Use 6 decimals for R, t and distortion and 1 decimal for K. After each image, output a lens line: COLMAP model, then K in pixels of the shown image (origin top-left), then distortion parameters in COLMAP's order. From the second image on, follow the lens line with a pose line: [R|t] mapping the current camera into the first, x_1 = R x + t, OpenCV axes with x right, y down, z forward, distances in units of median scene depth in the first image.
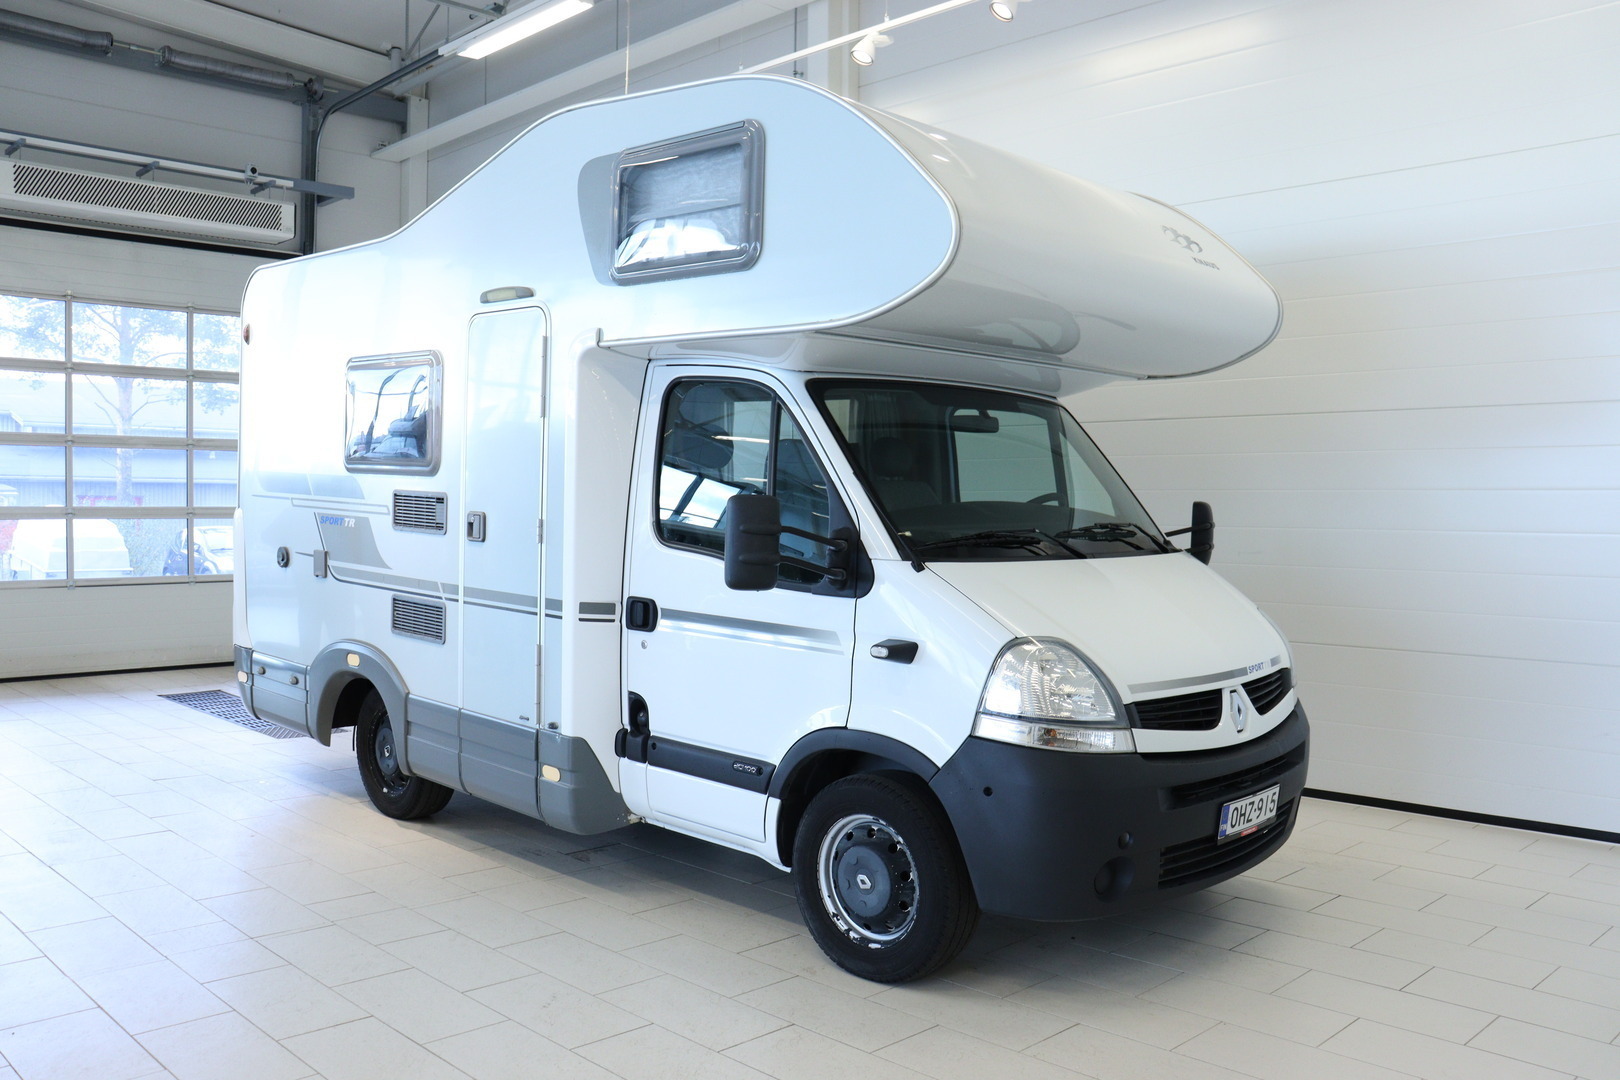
lens RADIAL K [[1340.2, 0, 810.0], [0, 1340.2, 540.0], [0, 0, 1]] dist [-0.184957, 0.180029]
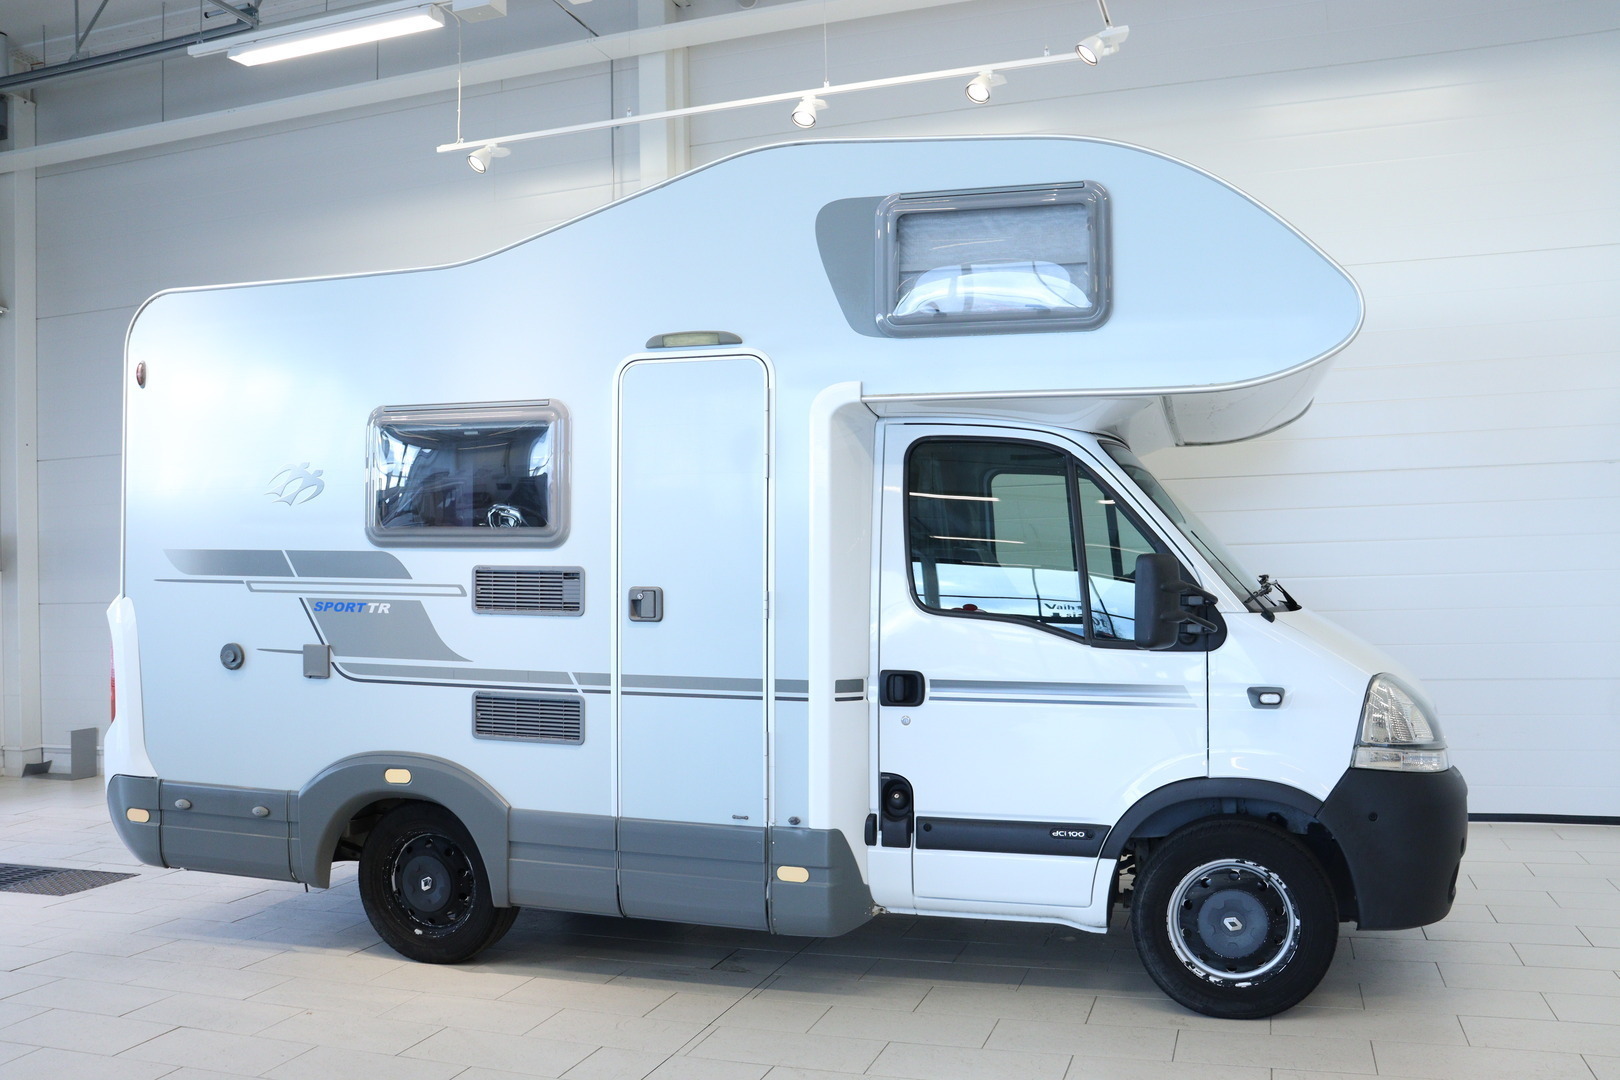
lens RADIAL K [[1326.0, 0, 902.1], [0, 1326.0, 543.4], [0, 0, 1]] dist [-0.170929, 0.136586]
pose [[0.886600, -0.020951, 0.462063, -0.534468], [0.044759, 0.998172, -0.040622, -0.007762], [-0.460367, 0.056697, 0.885916, 0.167939]]
